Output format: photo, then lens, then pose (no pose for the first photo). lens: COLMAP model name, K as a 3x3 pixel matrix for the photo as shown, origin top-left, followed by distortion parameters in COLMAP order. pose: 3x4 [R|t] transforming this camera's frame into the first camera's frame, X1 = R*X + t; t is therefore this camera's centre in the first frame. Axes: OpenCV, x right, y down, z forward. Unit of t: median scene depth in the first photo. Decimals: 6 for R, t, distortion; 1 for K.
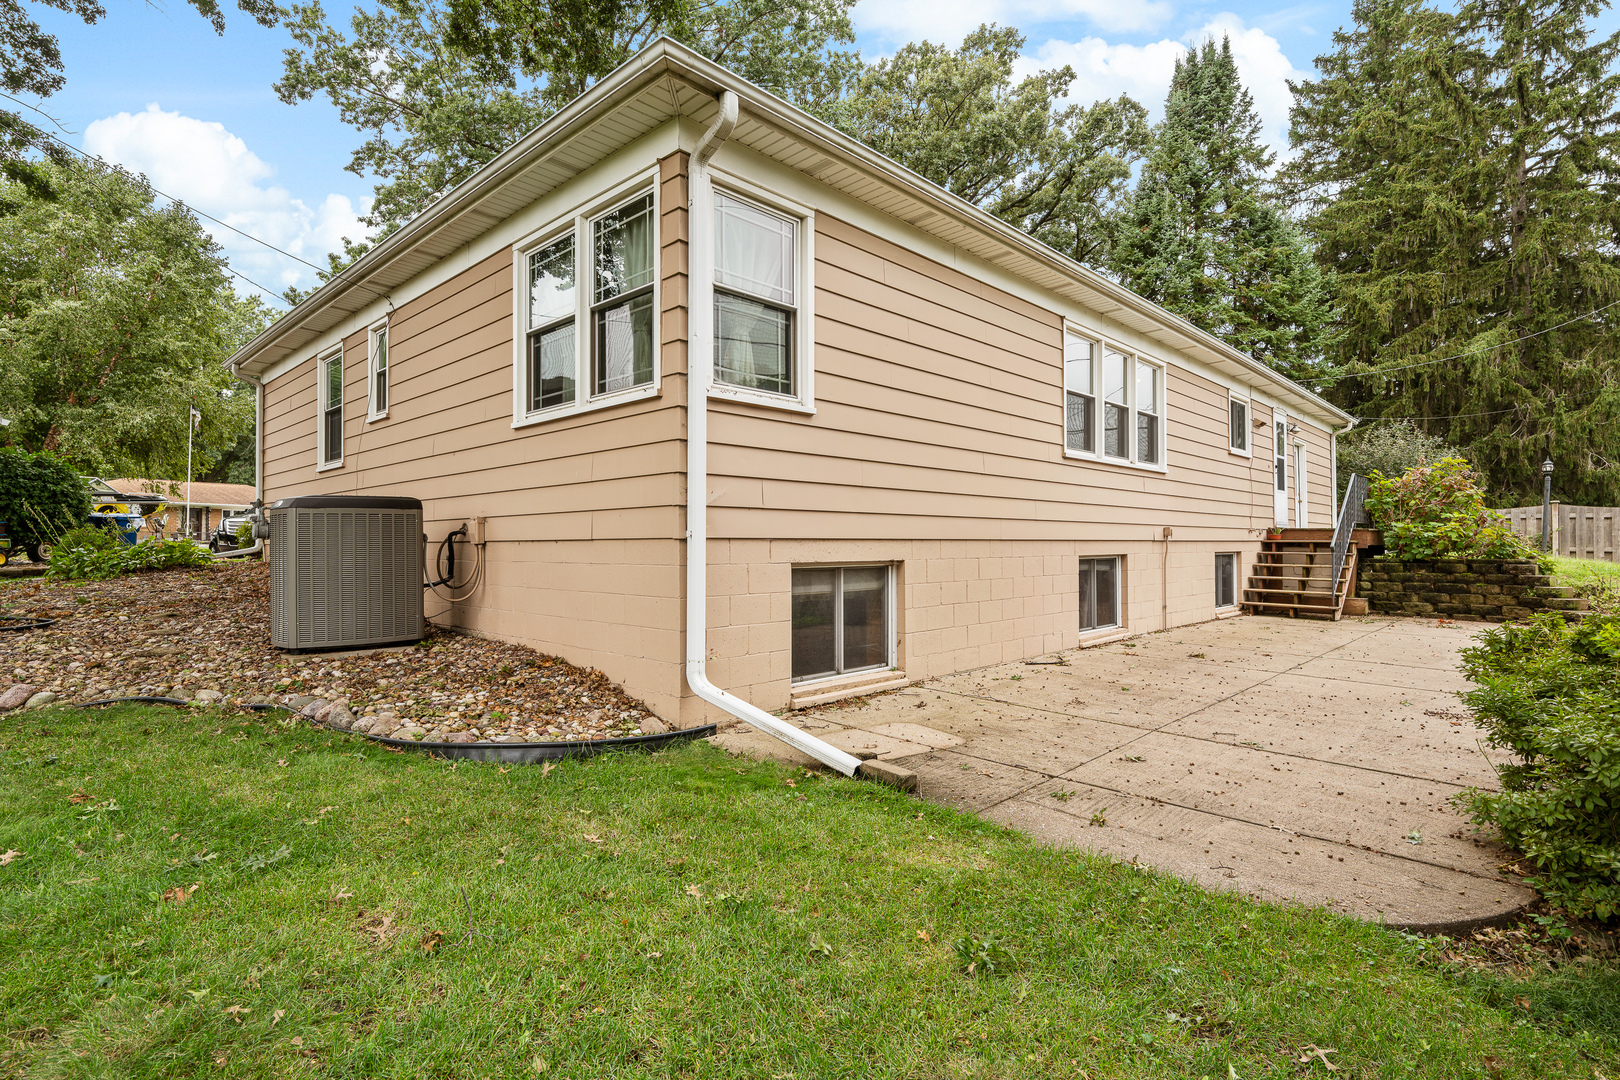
lens RADIAL K [[807.2, 0, 810.0], [0, 807.2, 540.0], [0, 0, 1]] dist [-0.003677, -0.000838]
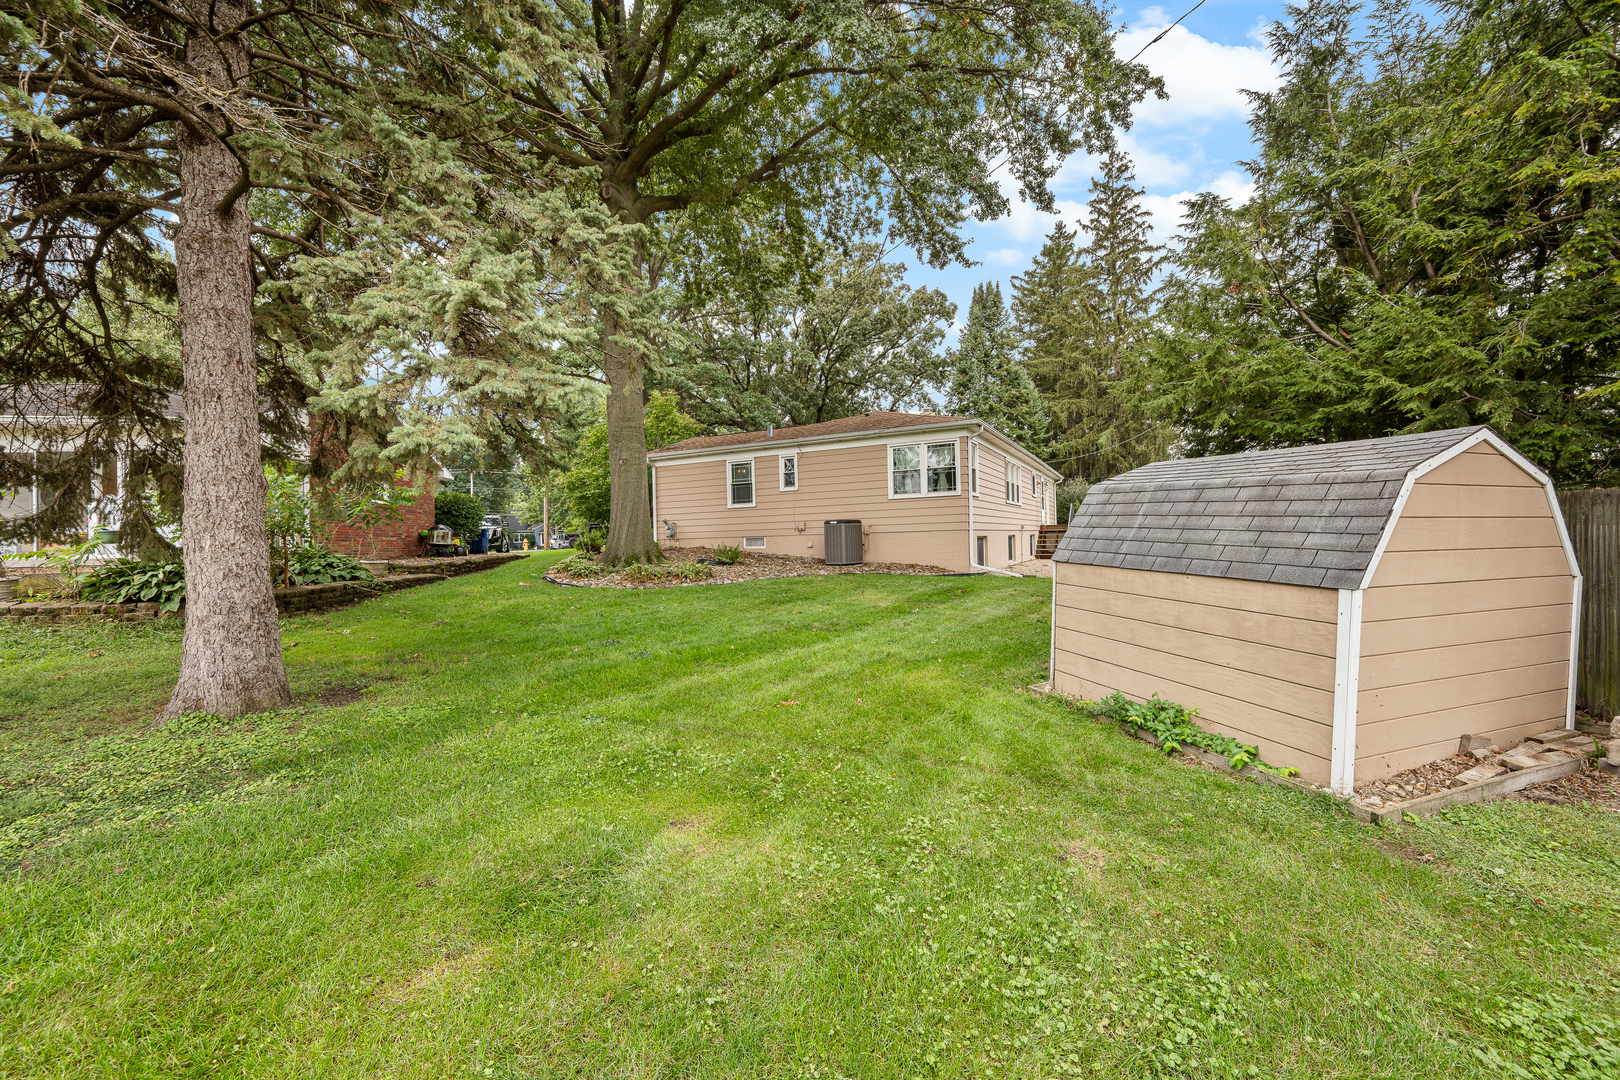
lens RADIAL K [[651.0, 0, 810.0], [0, 651.0, 540.0], [0, 0, 1]] dist [-0.002113, 0.000179]
pose [[0.957634, -0.019244, 0.287344, -0.412383], [0.017254, 0.999806, 0.009458, 0.000535], [-0.287470, -0.004100, 0.957781, -0.428574]]
